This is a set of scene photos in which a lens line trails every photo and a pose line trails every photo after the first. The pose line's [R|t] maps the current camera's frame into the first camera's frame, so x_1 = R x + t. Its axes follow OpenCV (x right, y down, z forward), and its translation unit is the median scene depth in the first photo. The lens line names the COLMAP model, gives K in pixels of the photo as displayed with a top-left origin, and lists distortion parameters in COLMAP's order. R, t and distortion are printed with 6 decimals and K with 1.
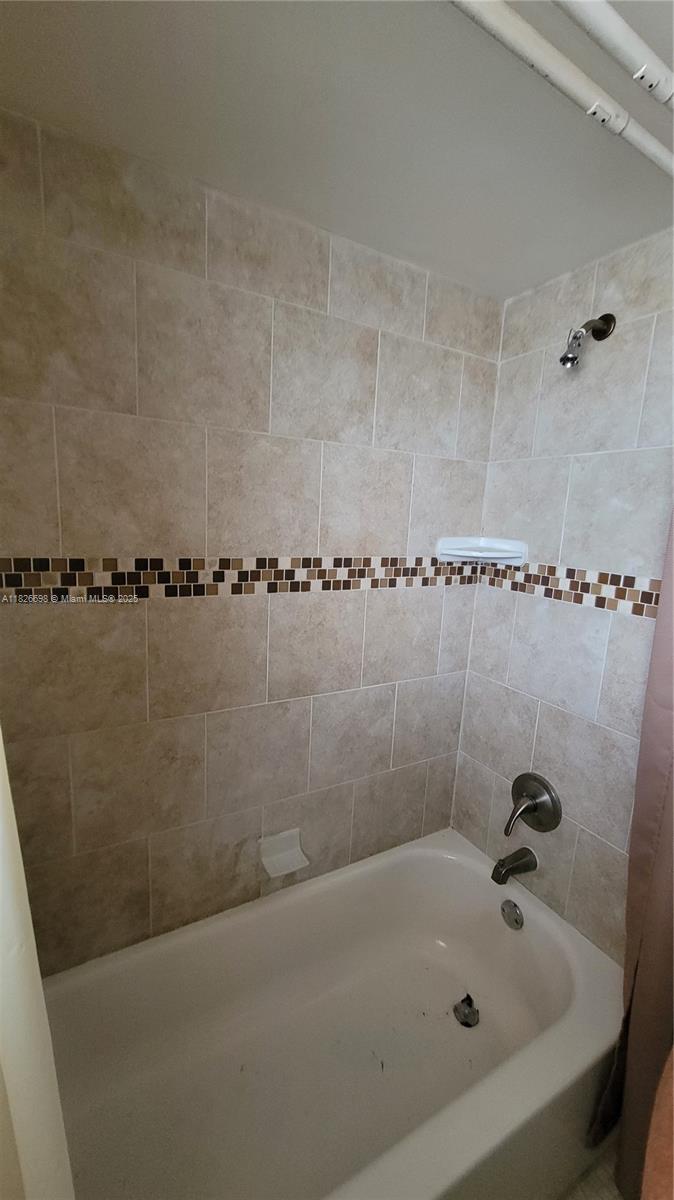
lens RADIAL K [[487.3, 0, 335.8], [0, 487.3, 603.2], [0, 0, 1]] dist [-0.004603, 0.000772]
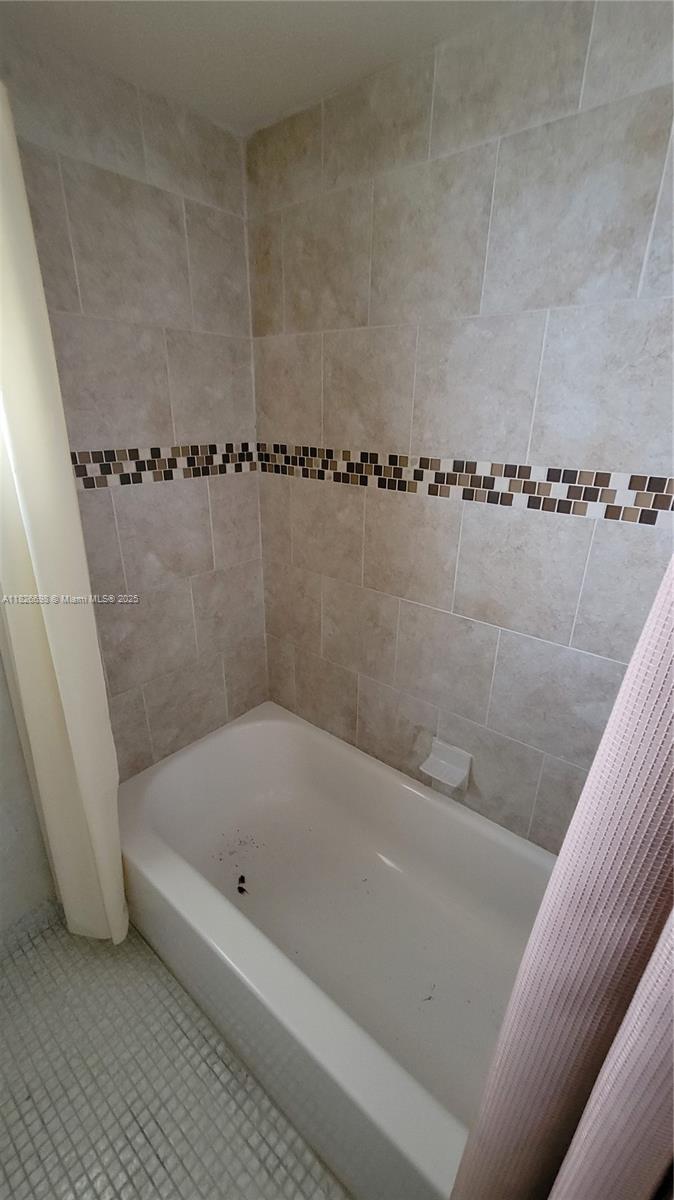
lens RADIAL K [[465.4, 0, 332.9], [0, 465.4, 603.2], [0, 0, 1]] dist [0.000297, -0.000036]
pose [[0.359901, 0.313311, -0.878810, 0.658979], [-0.182249, 0.947392, 0.263124, -0.022747], [0.915017, 0.065464, 0.398068, 0.433037]]
